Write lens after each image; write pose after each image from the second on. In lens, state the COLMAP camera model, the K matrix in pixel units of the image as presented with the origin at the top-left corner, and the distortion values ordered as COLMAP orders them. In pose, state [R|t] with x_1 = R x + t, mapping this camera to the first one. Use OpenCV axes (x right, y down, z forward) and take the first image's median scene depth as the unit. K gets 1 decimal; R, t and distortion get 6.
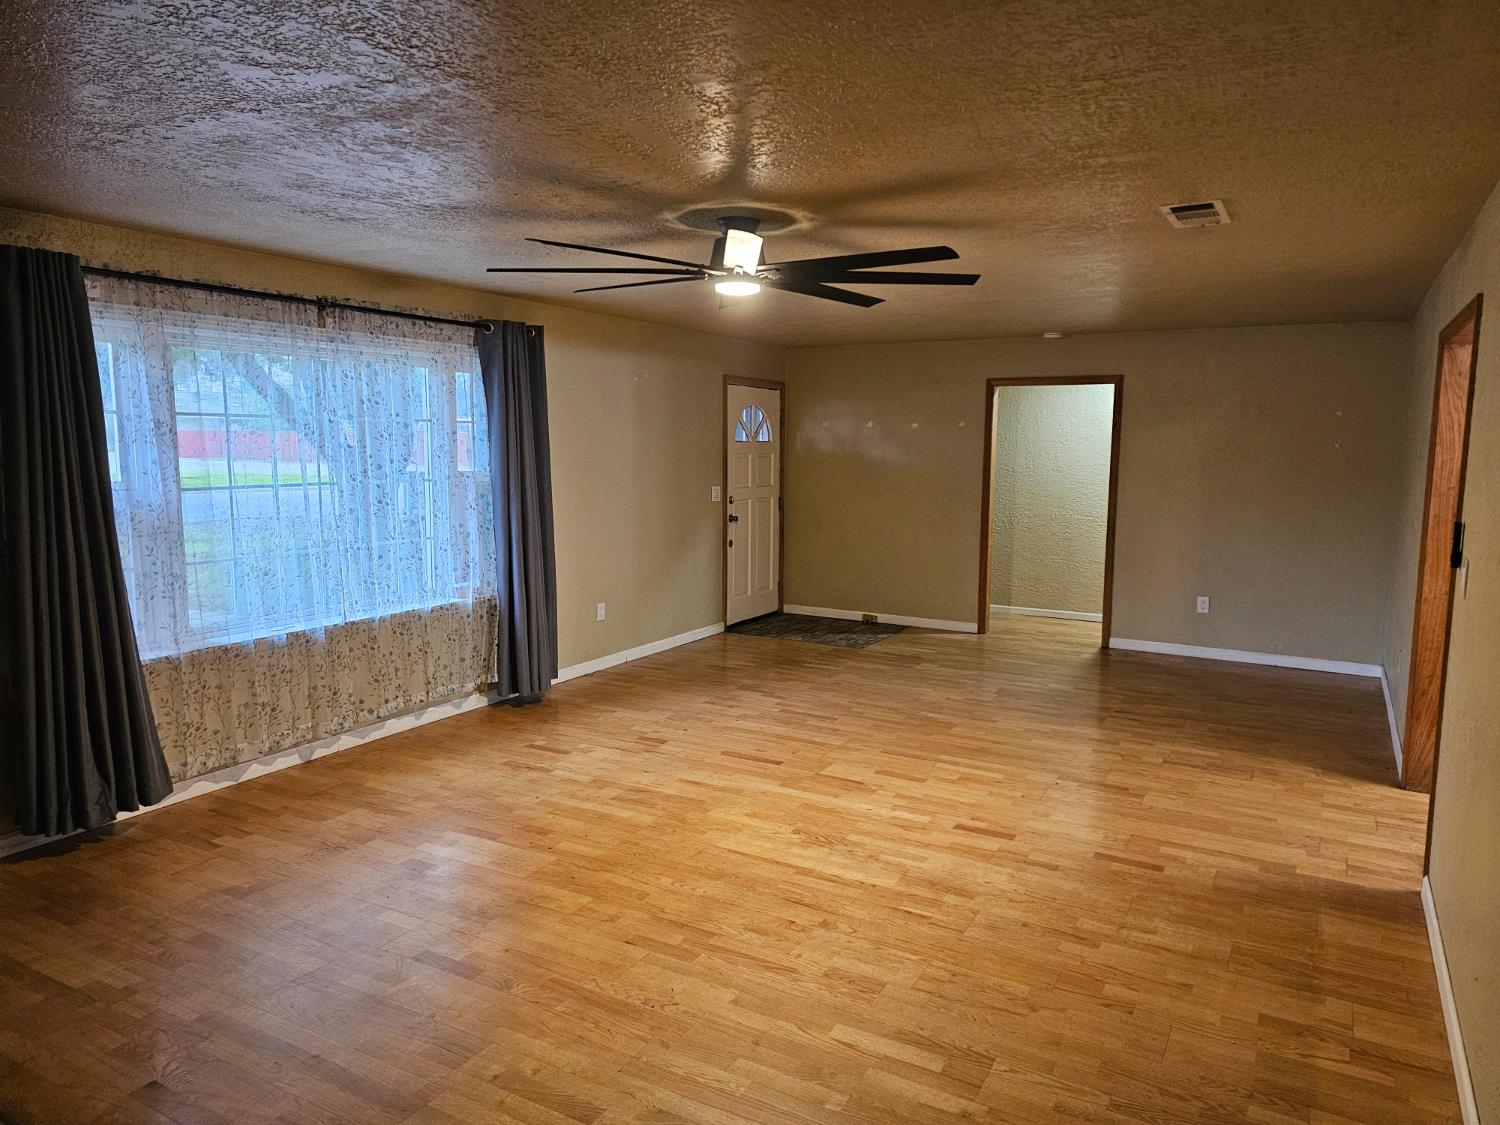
lens RADIAL K [[1011.4, 0, 756.5], [0, 1011.4, 565.5], [0, 0, 1]] dist [0.053139, -0.004715]
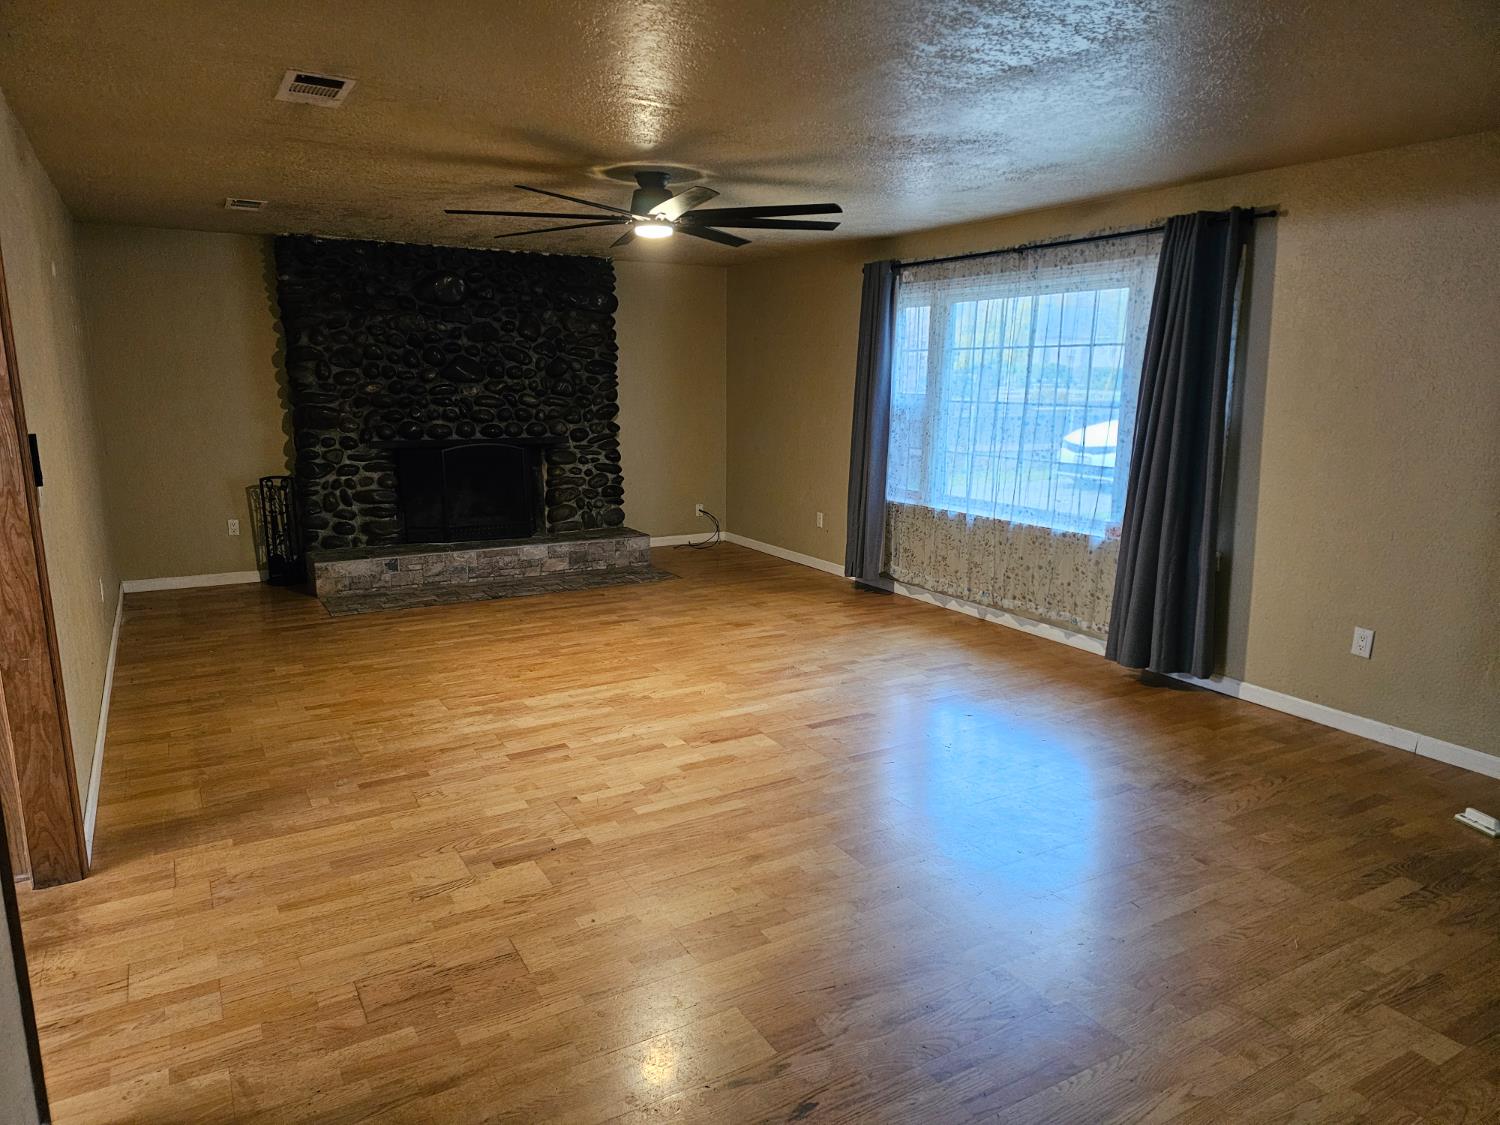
lens RADIAL K [[1011.4, 0, 754.5], [0, 1011.4, 563.7], [0, 0, 1]] dist [0.053139, -0.004715]
pose [[-0.510838, 0.149041, -0.846659, 0.876904], [-0.121380, 0.962486, 0.242666, -0.169382], [0.851065, 0.226730, -0.473584, 1.521523]]
